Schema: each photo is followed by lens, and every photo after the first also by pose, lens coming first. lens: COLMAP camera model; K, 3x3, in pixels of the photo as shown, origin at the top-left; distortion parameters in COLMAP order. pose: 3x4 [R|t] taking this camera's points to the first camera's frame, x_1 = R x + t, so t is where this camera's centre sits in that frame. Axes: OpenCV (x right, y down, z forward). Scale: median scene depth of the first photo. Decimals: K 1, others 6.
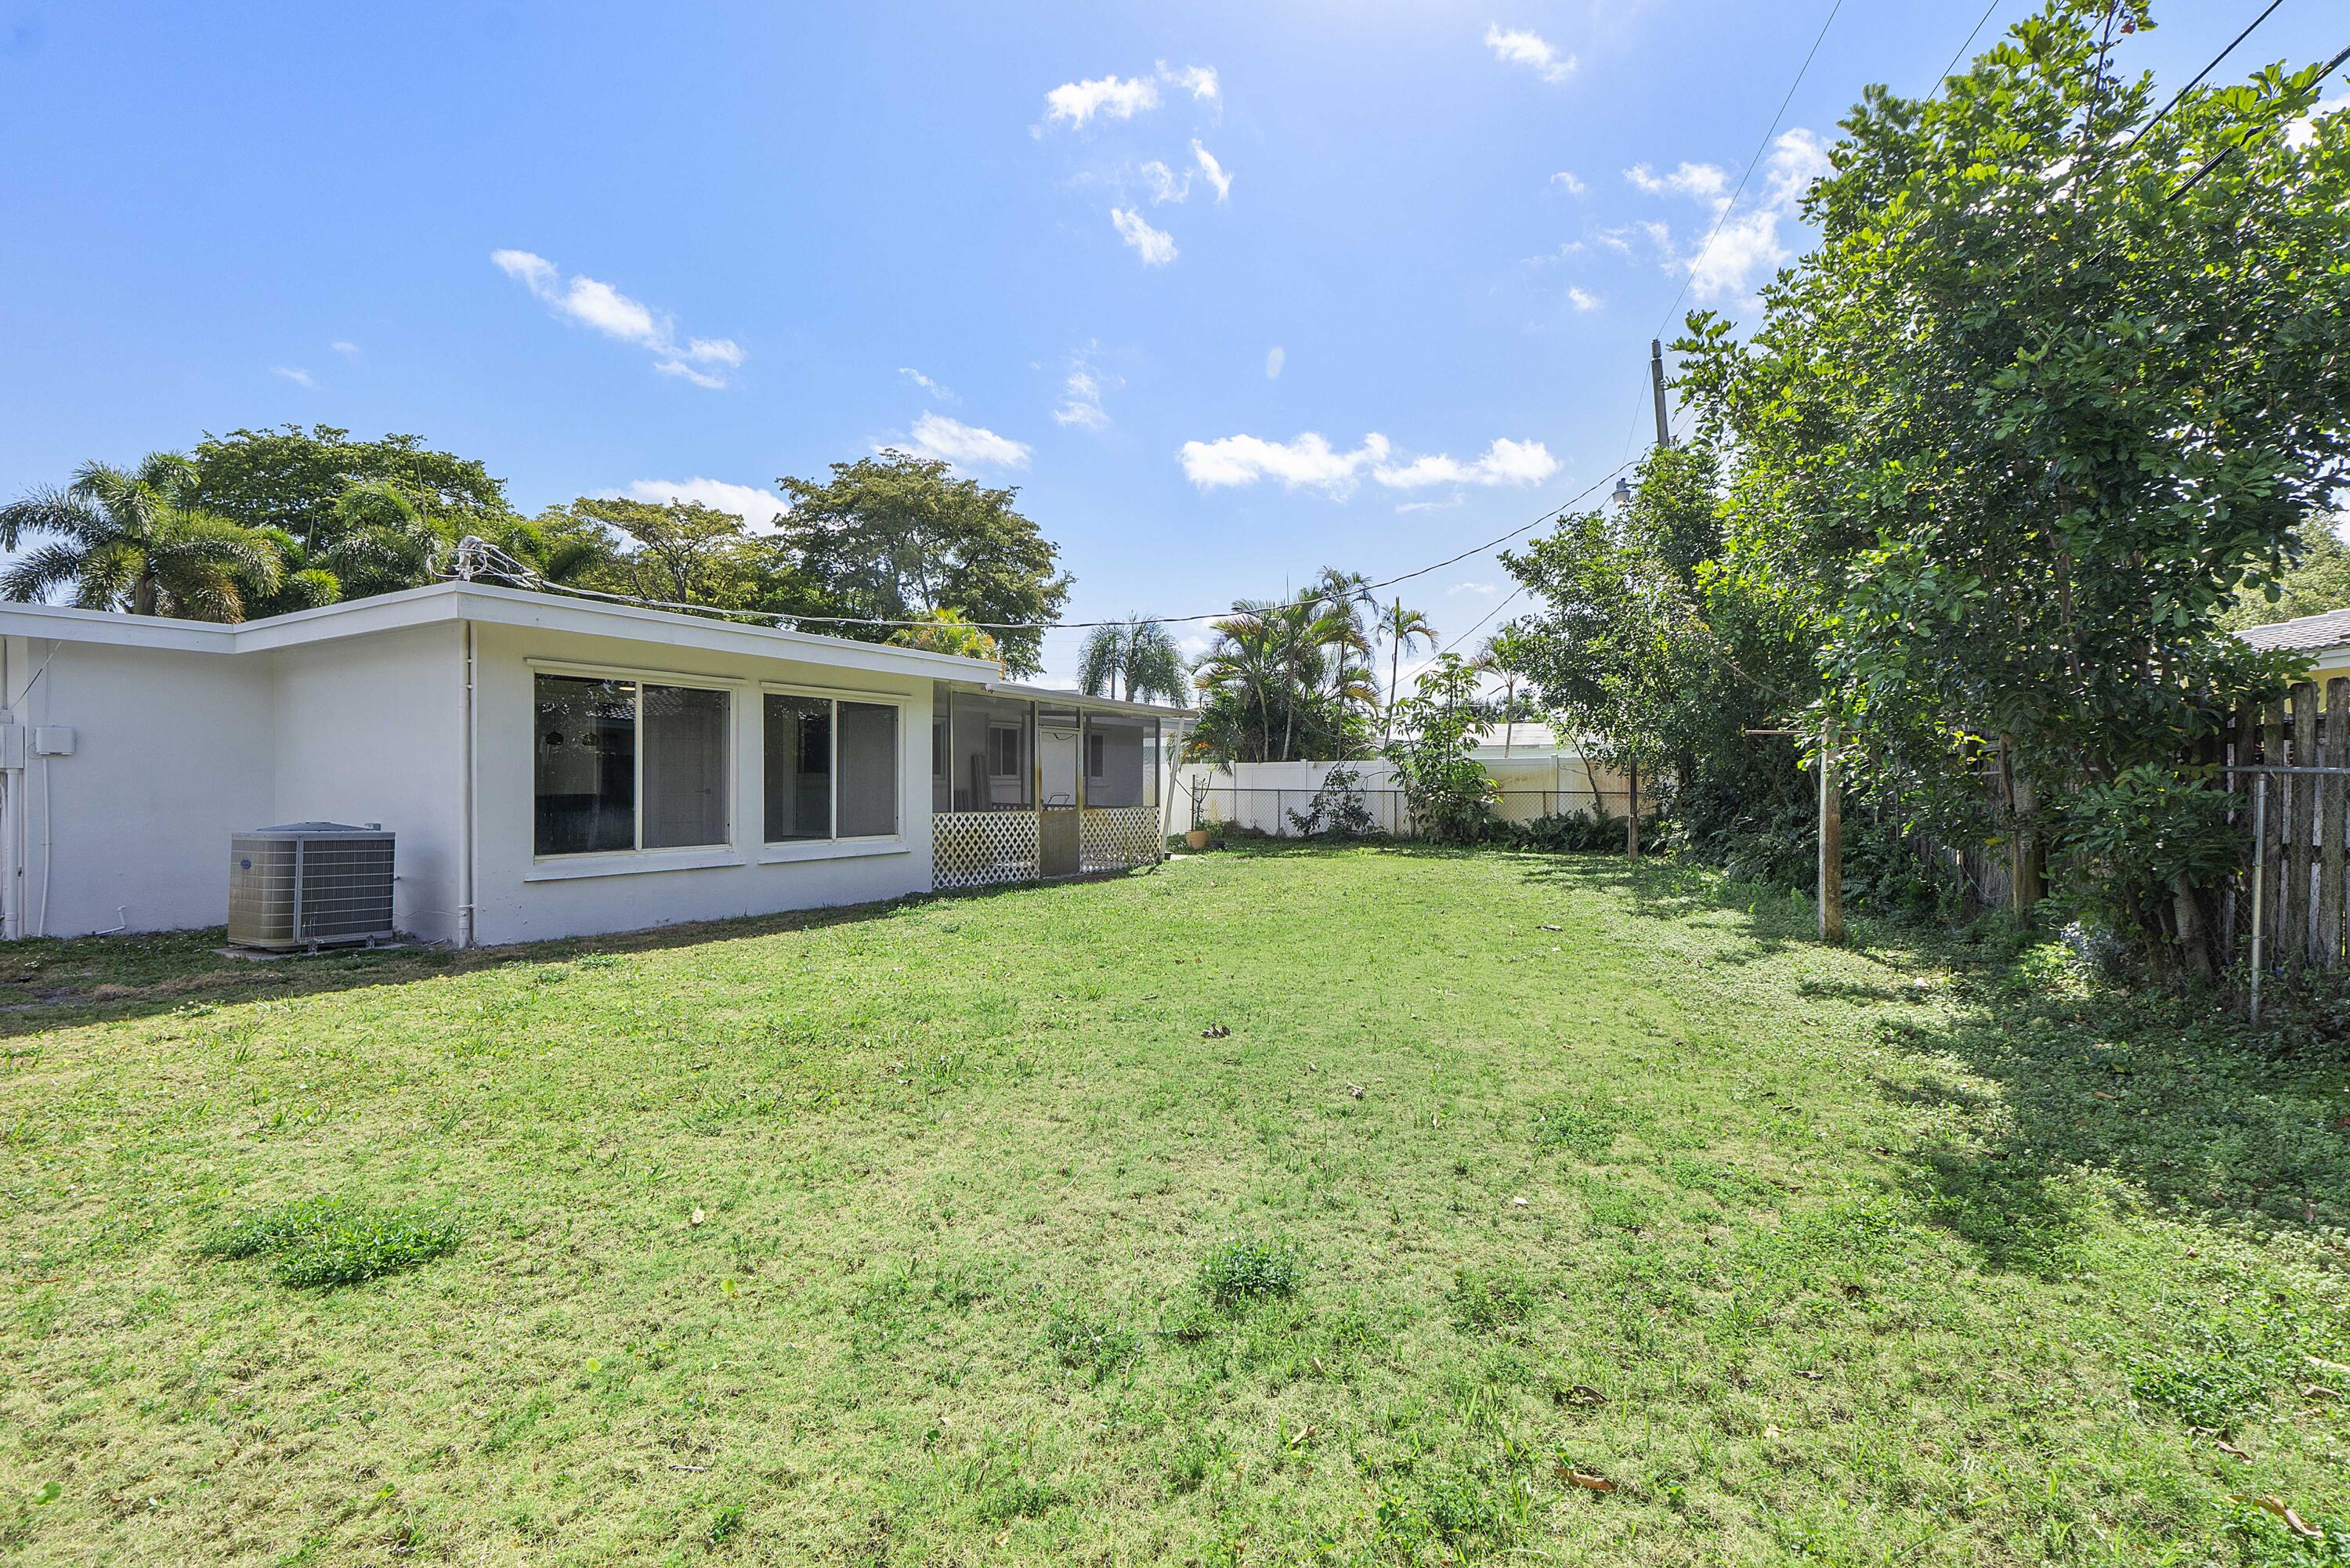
lens RADIAL K [[1024.1, 0, 1175.0], [0, 1024.1, 784.0], [0, 0, 1]] dist [-0.000908, 0.000053]
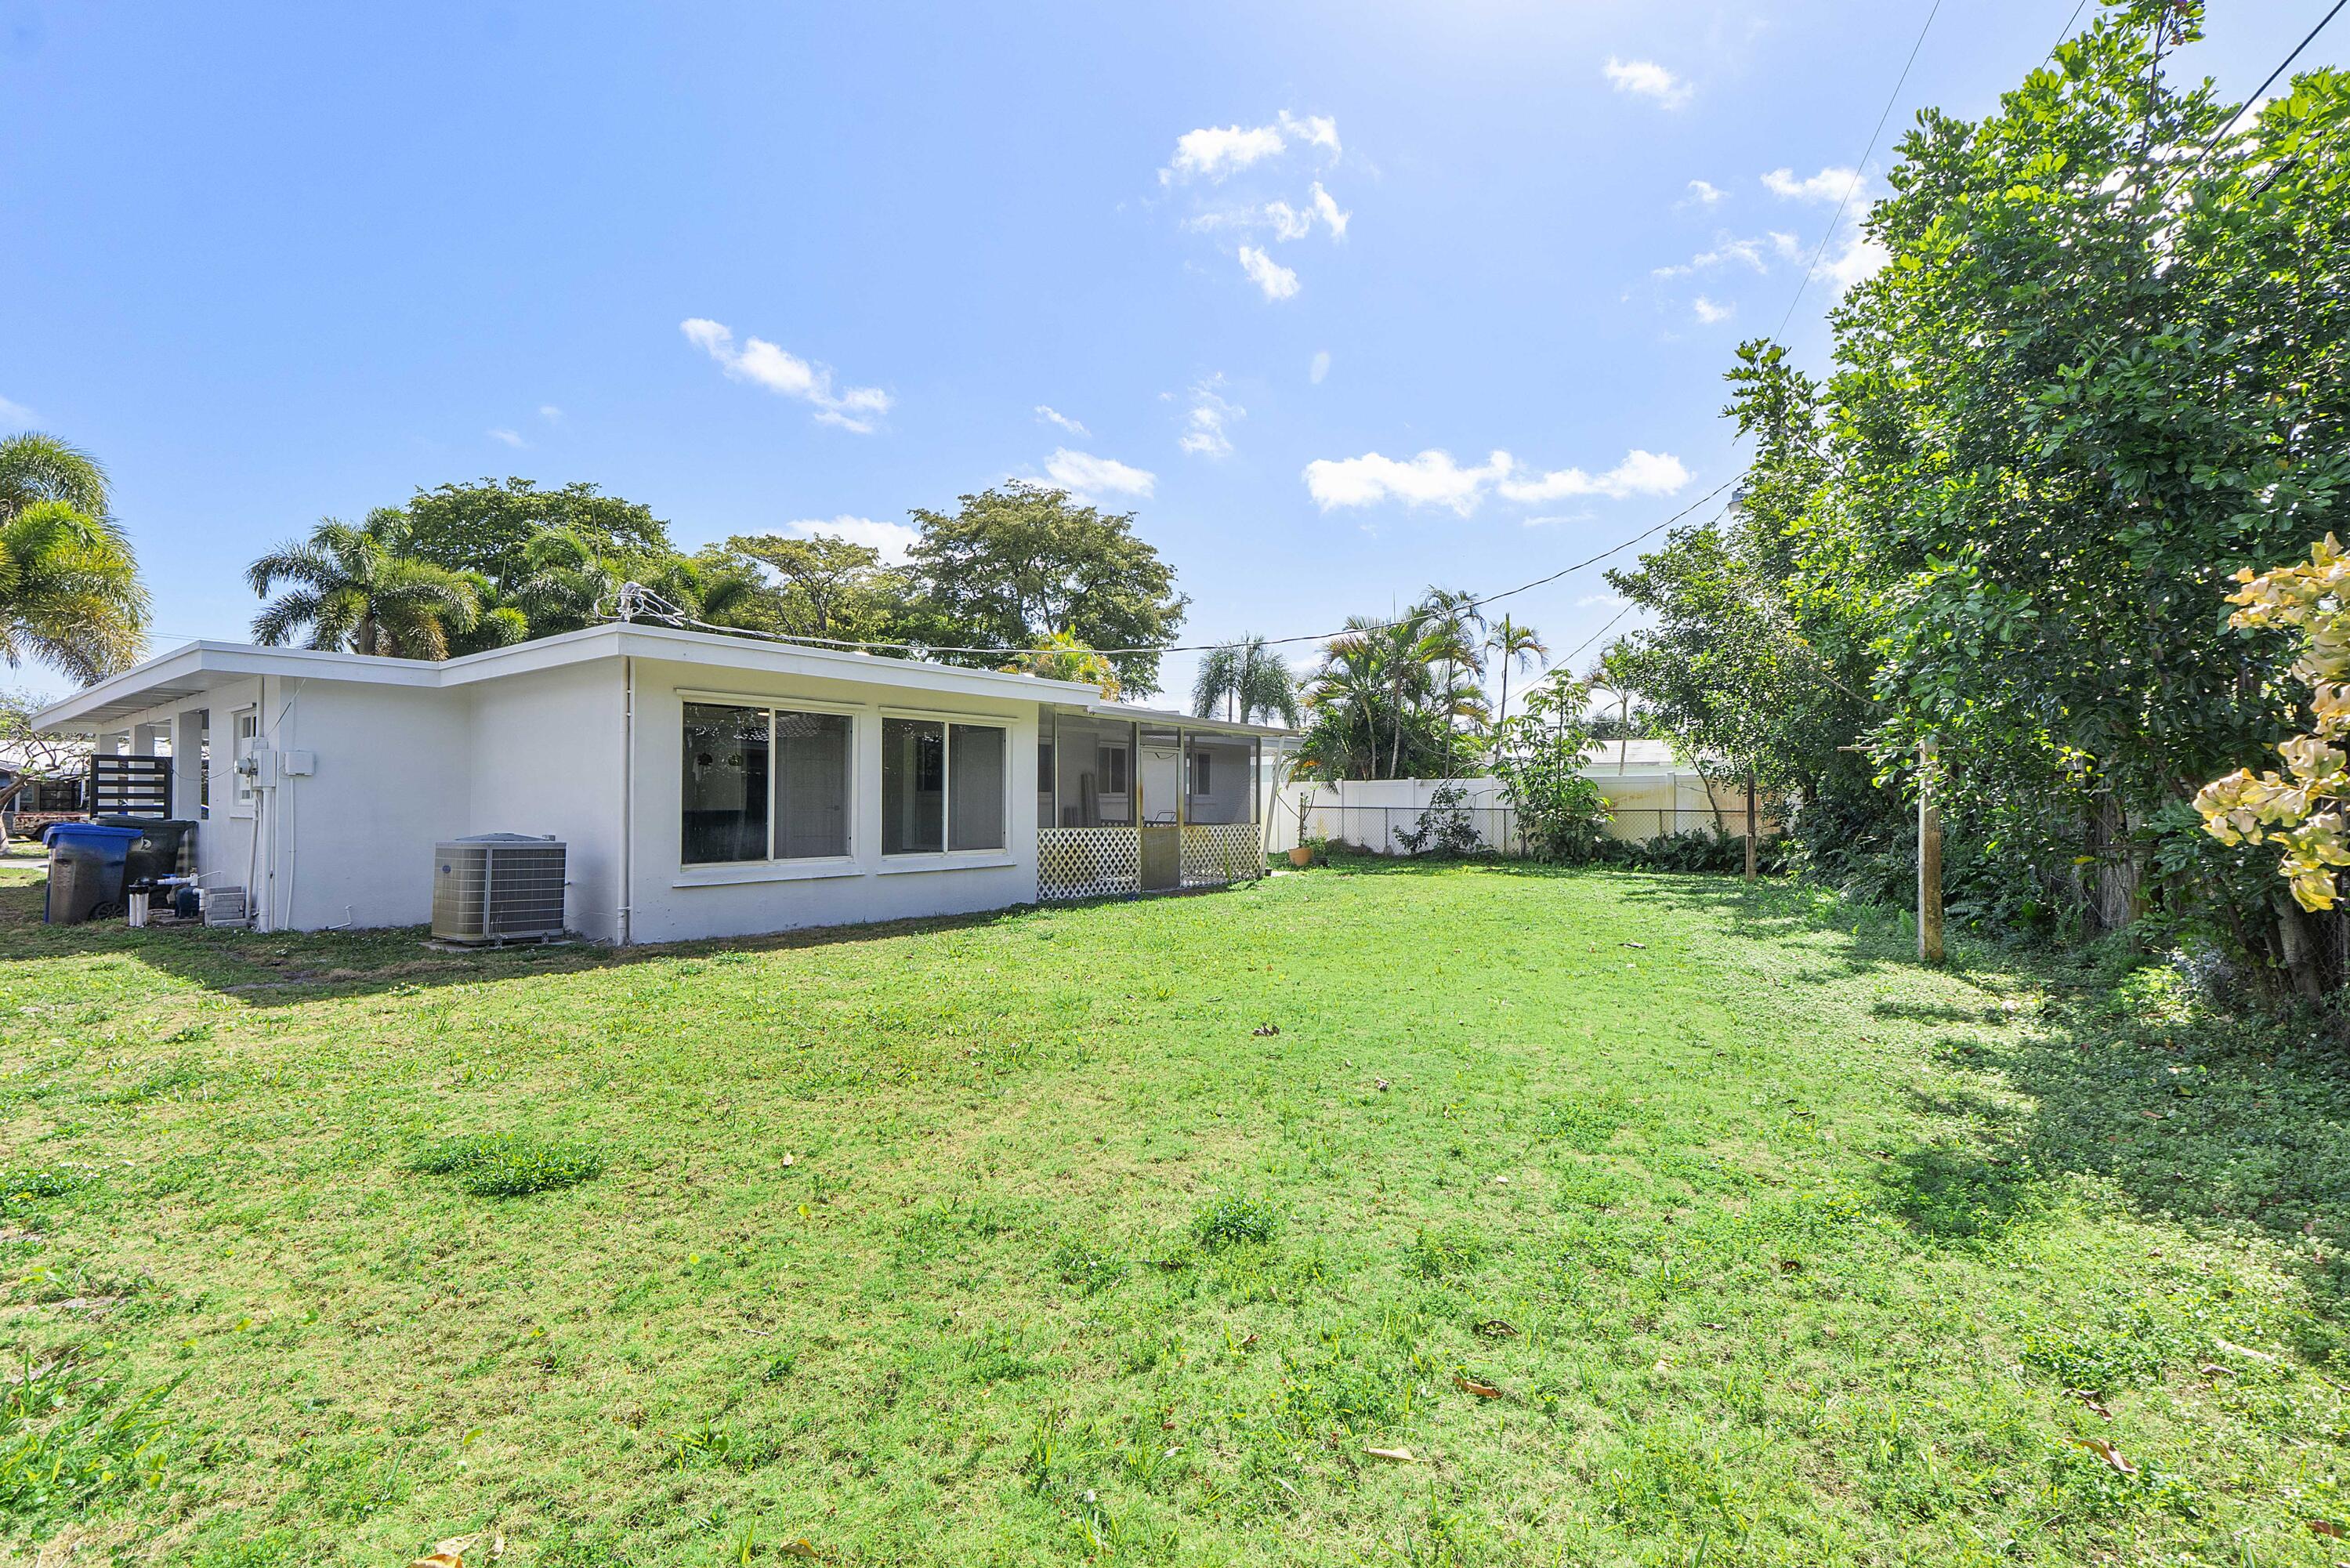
lens RADIAL K [[1020.6, 0, 1176.6], [0, 1020.6, 786.8], [0, 0, 1]] dist [0.000065, 0.000539]
pose [[0.993209, -0.000704, -0.116345, 0.023053], [-0.001049, 0.999887, -0.015009, 0.000700], [0.116342, 0.015029, 0.993095, -0.025686]]
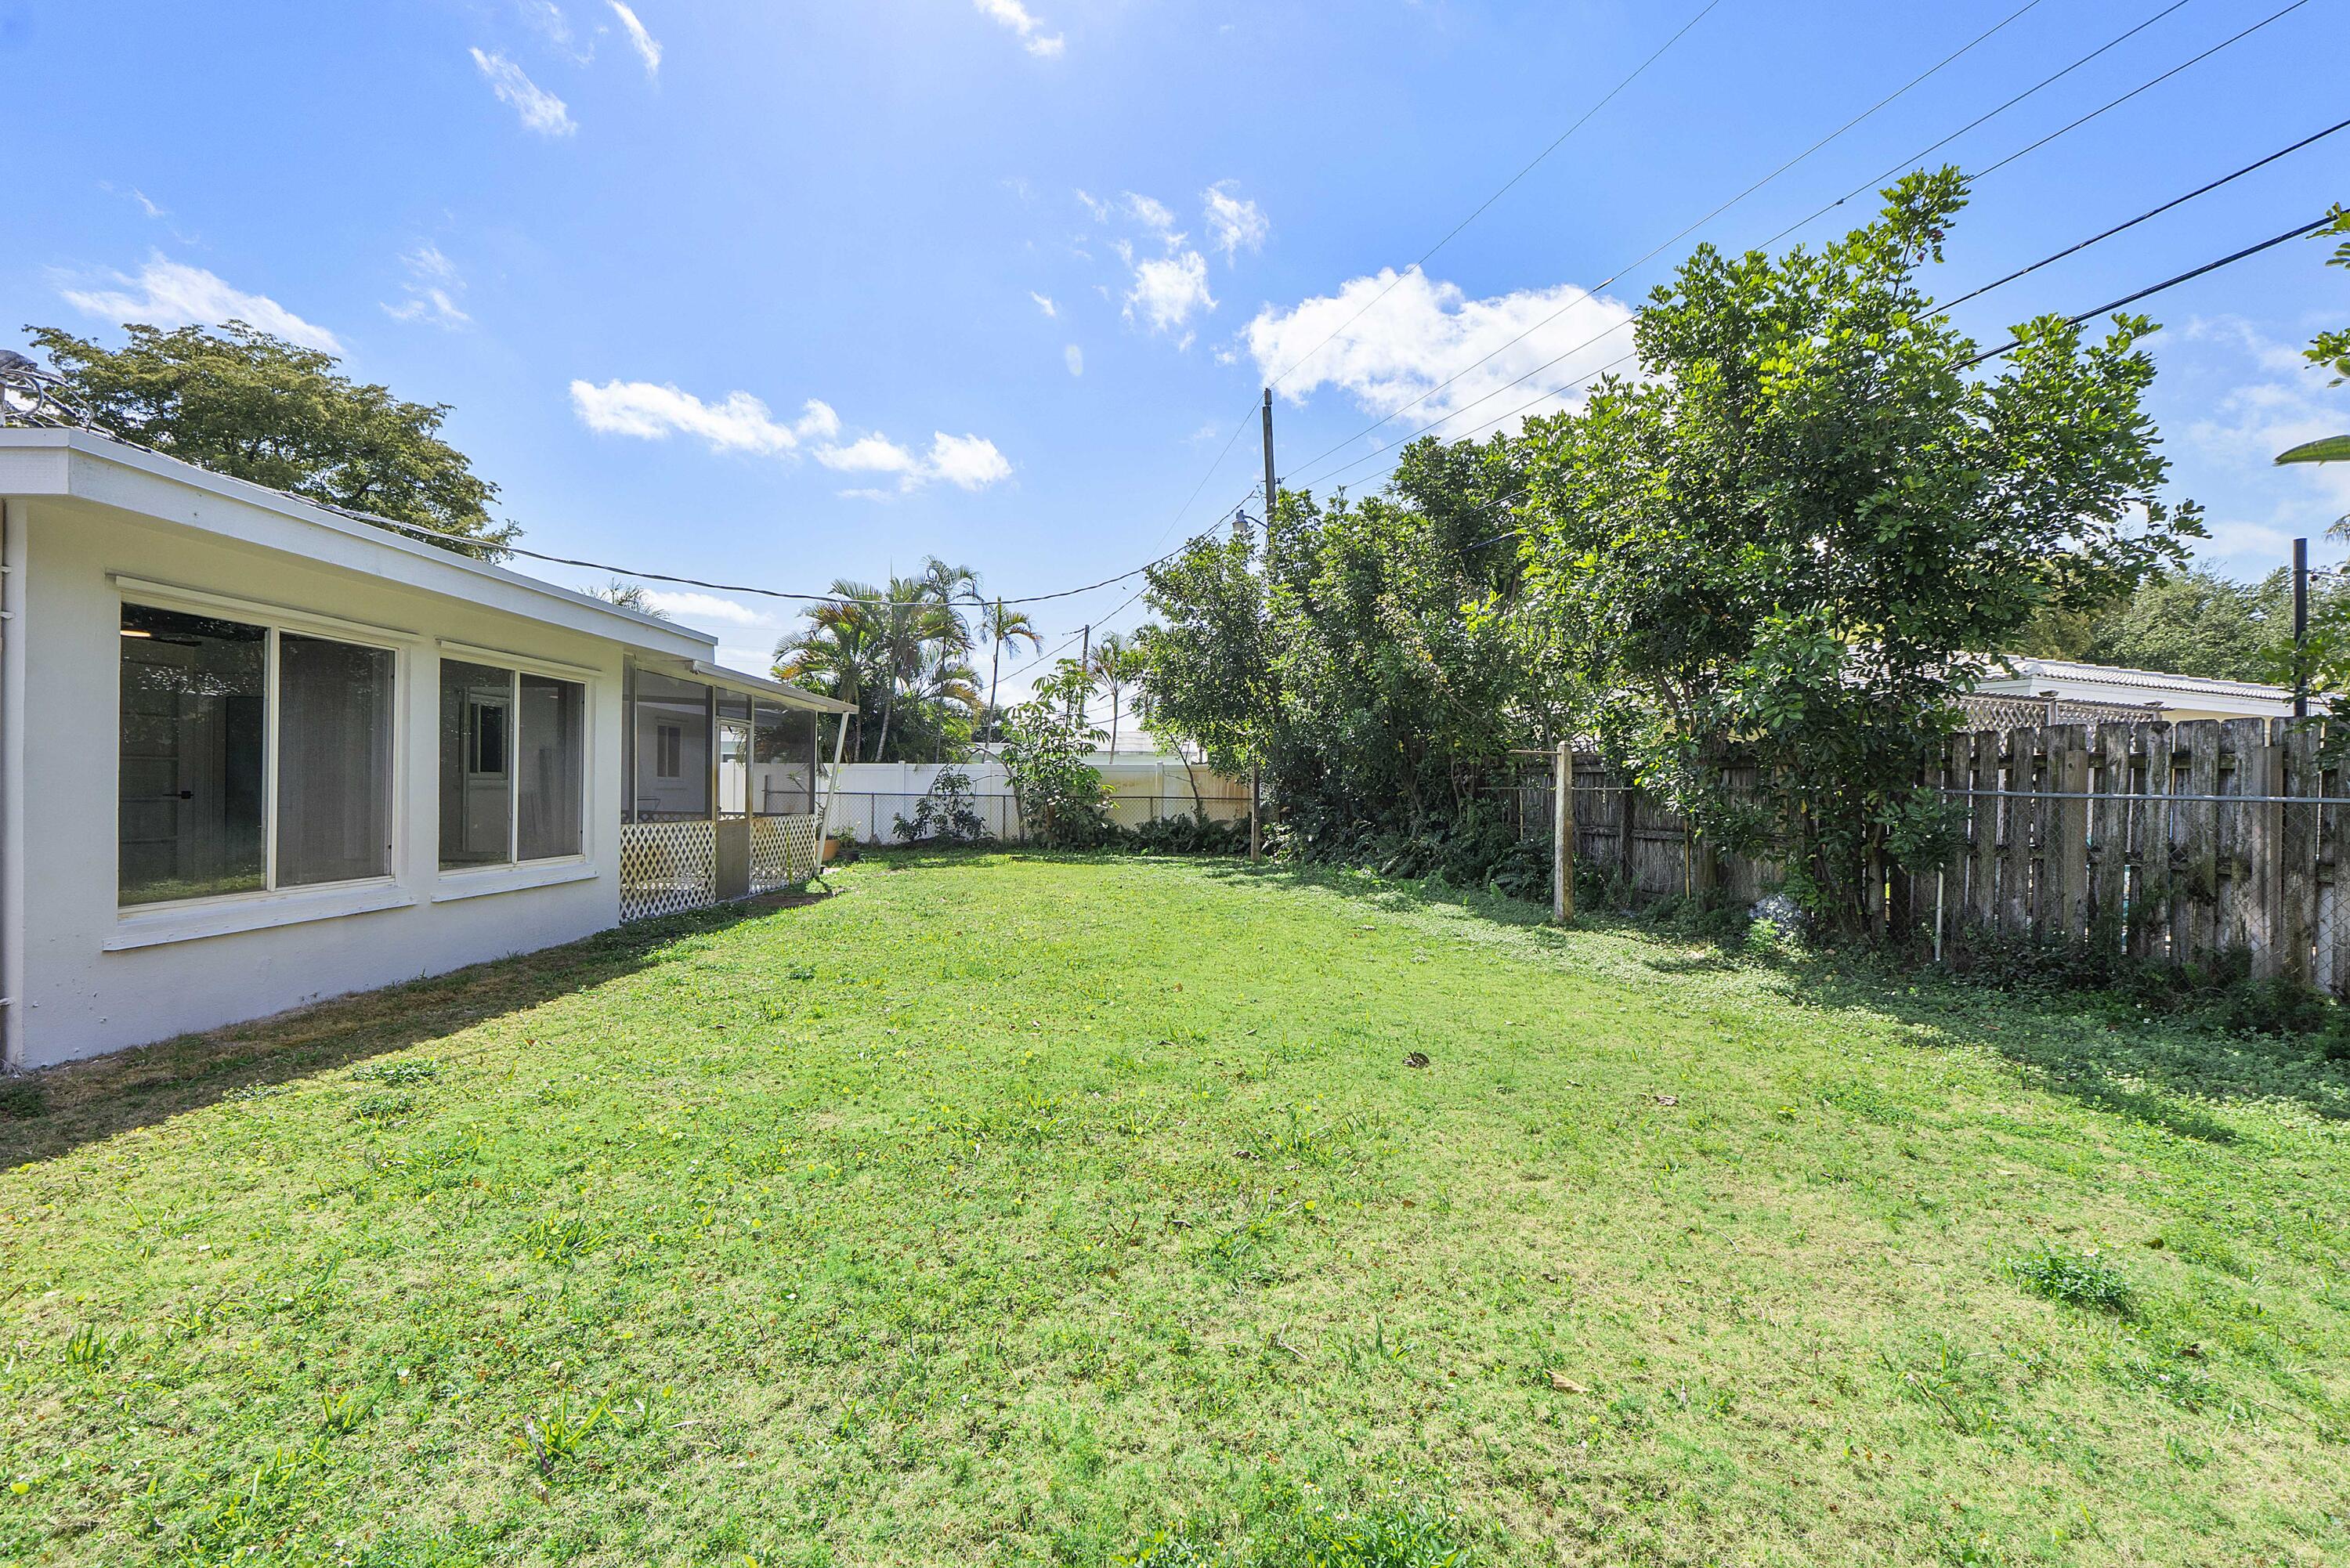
lens RADIAL K [[1038.9, 0, 1180.0], [0, 1038.9, 788.4], [0, 0, 1]] dist [-0.003728, -0.000409]
pose [[0.868592, 0.007941, 0.495465, -0.200387], [-0.009223, 0.999957, 0.000143, -0.002445], [-0.495443, -0.004694, 0.868628, 0.087754]]
